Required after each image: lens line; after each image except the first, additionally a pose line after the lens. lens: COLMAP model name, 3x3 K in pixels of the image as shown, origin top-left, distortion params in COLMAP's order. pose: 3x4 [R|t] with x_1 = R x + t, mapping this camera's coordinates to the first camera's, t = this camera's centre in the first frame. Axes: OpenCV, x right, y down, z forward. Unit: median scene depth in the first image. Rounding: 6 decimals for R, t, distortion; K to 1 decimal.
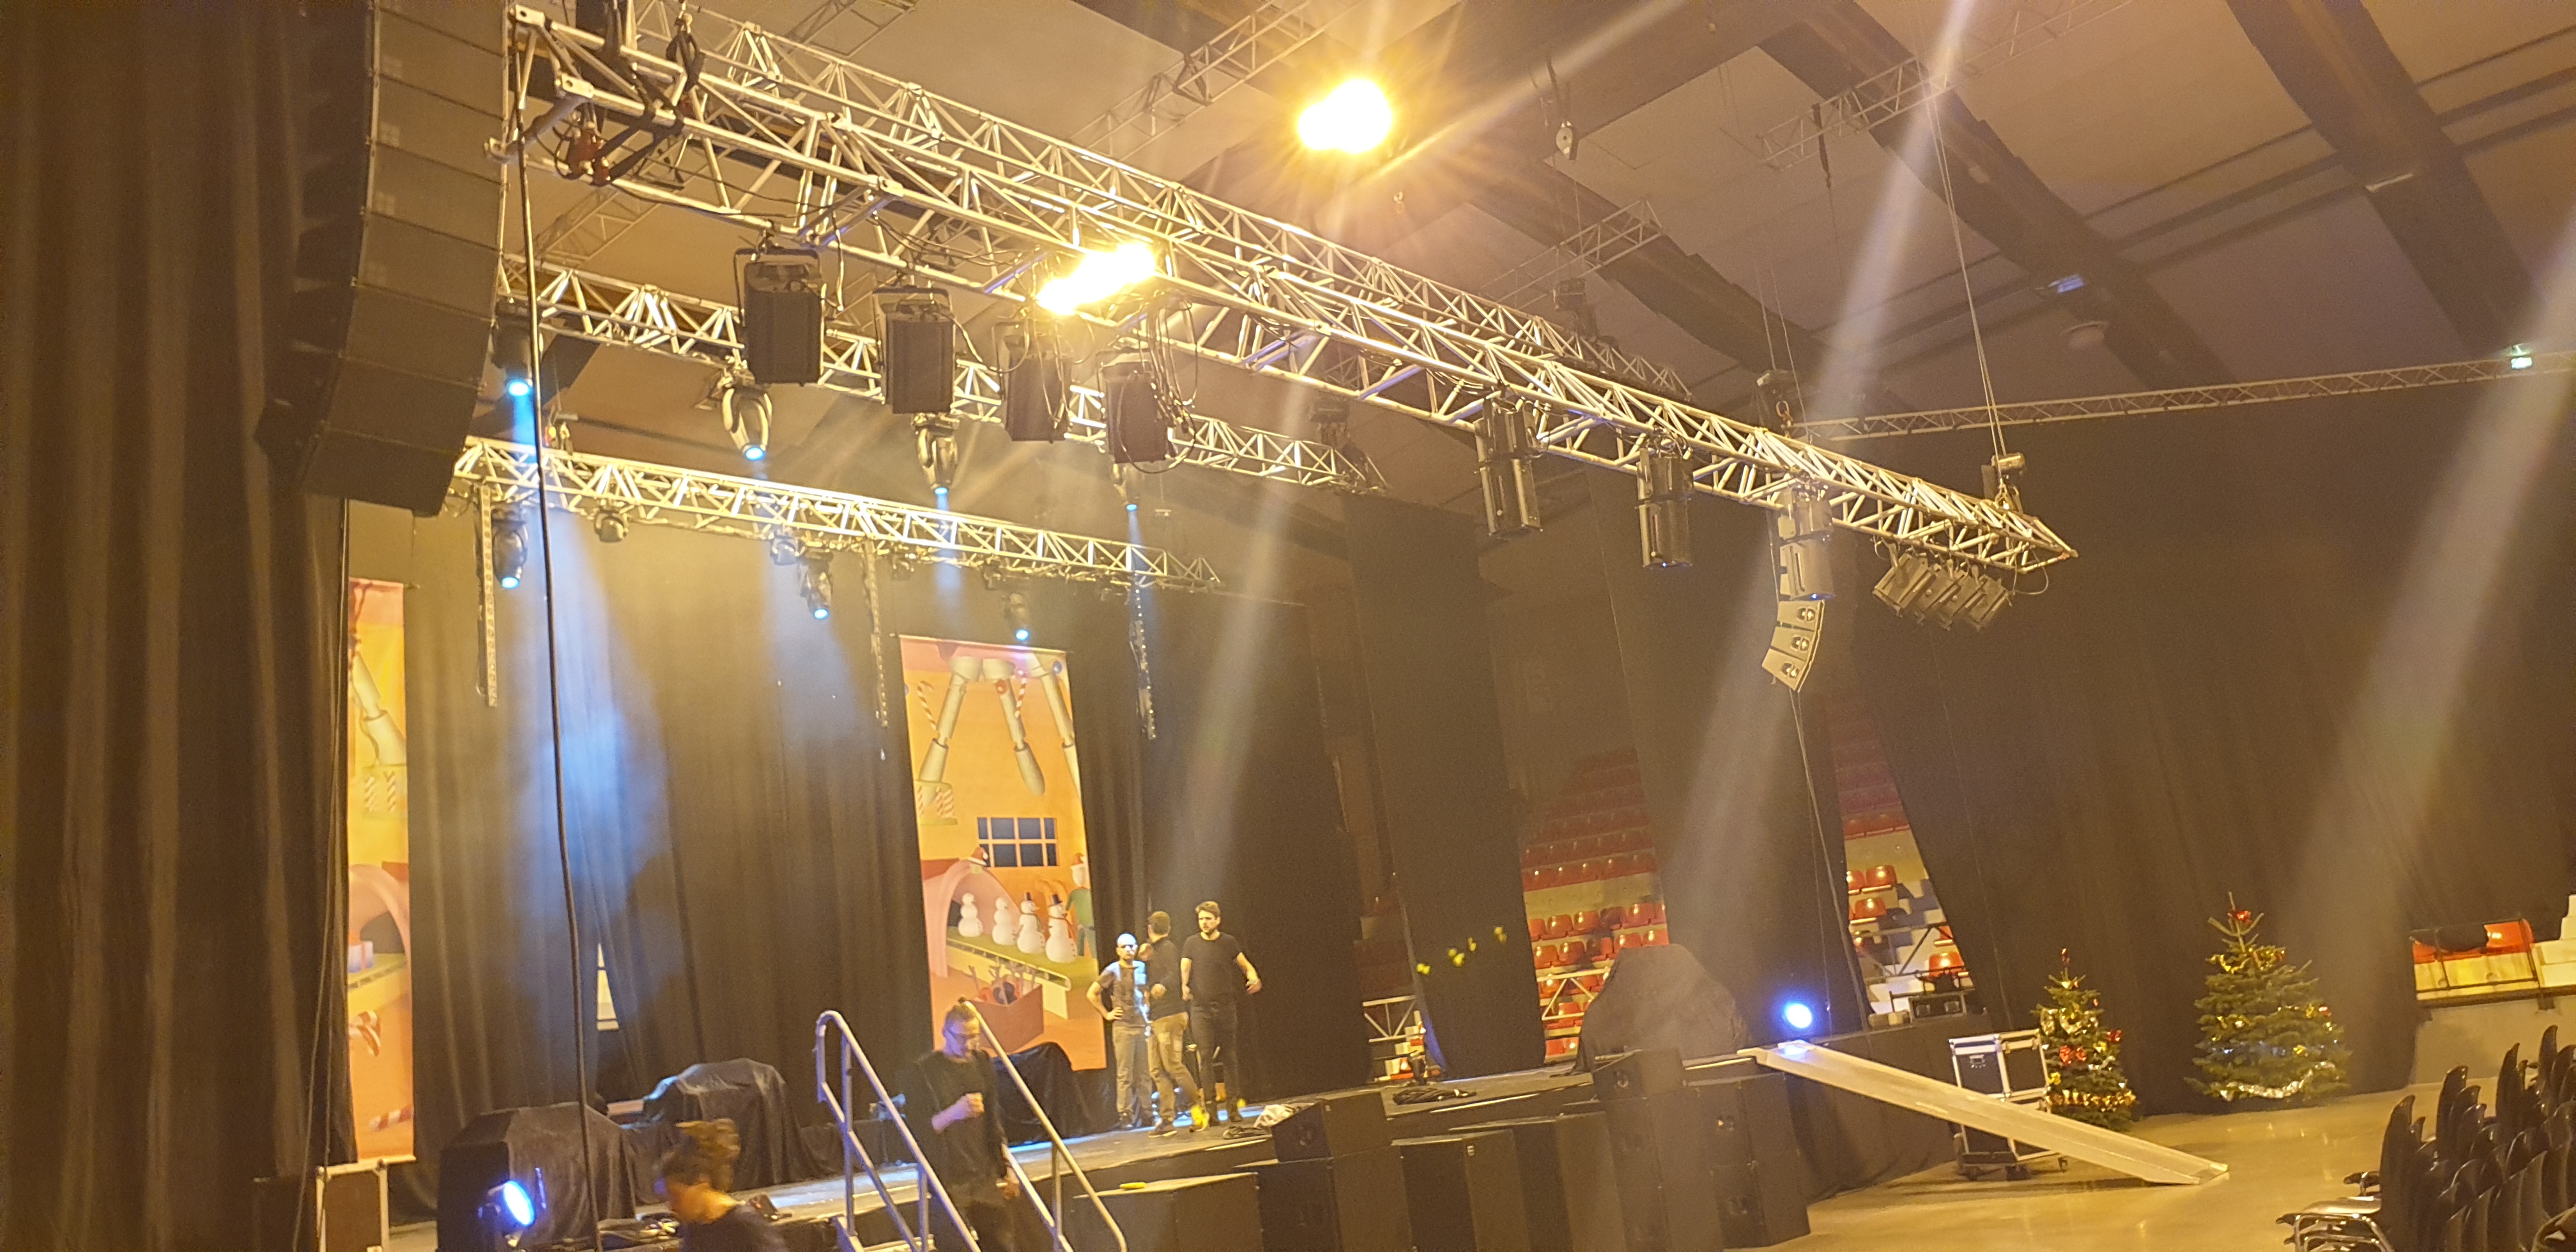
lens RADIAL K [[1869.1, 0, 1372.4], [0, 1869.1, 556.5], [0, 0, 1]] dist [0.192538, -0.381557]
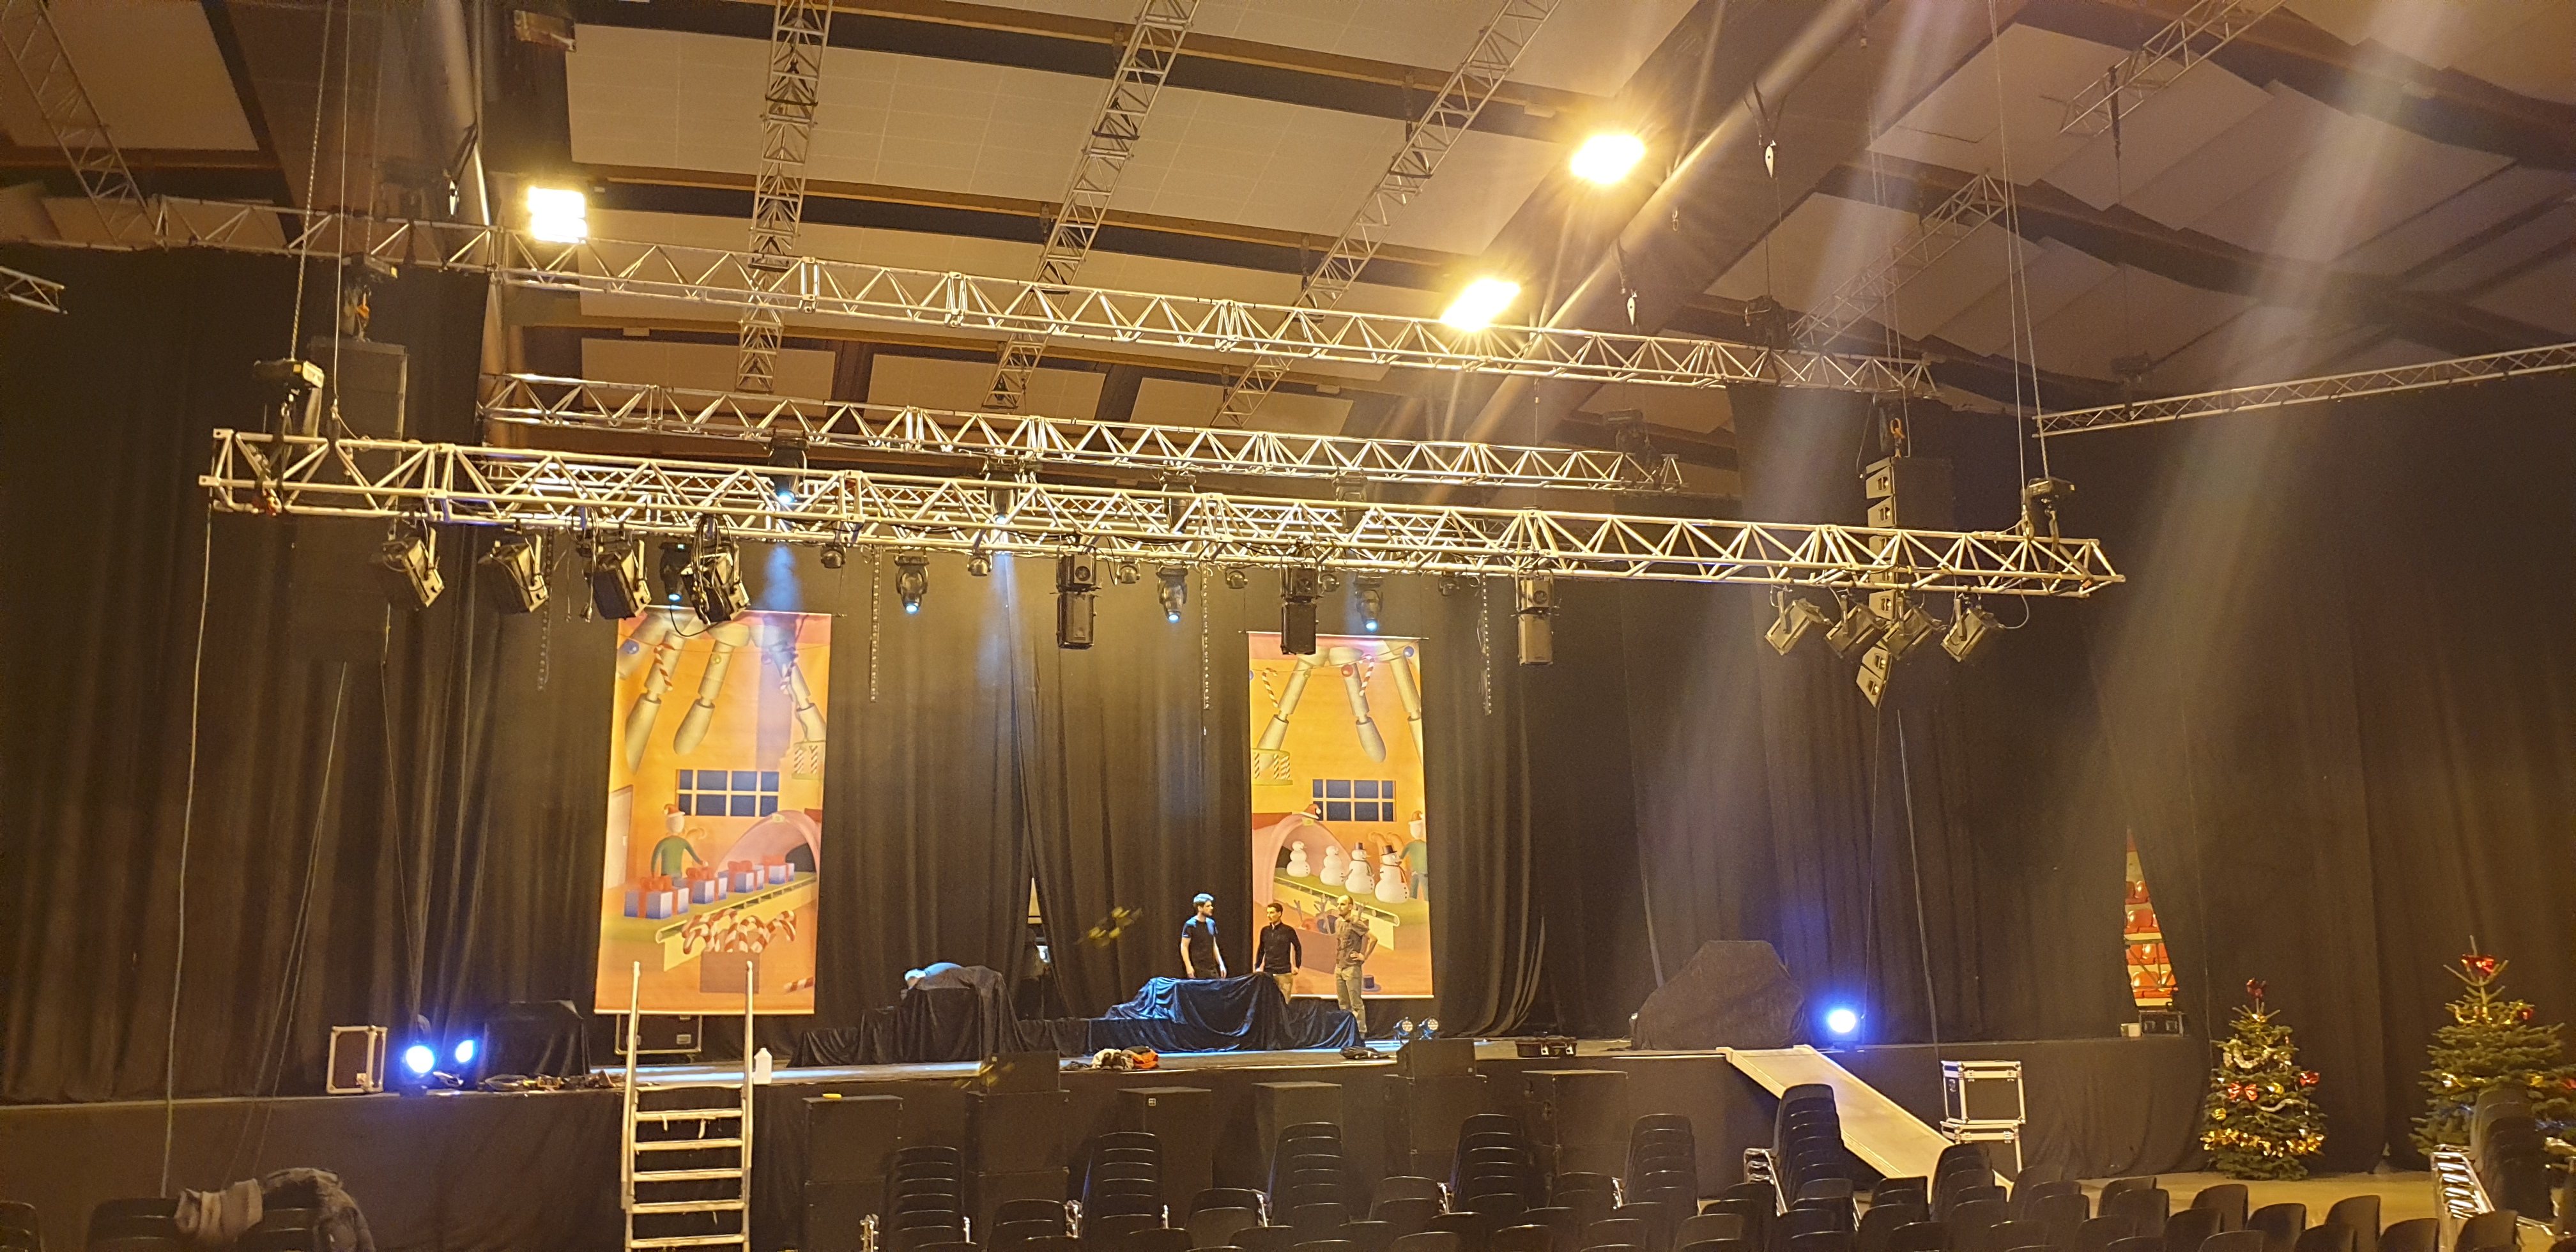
lens RADIAL K [[1869.1, 0, 1372.4], [0, 1869.1, 556.5], [0, 0, 1]] dist [0.192538, -0.381557]
pose [[0.860550, -0.012475, -0.509213, 0.442248], [0.042582, 0.997963, 0.047513, -0.061757], [0.507583, -0.062570, 0.859328, -0.014139]]
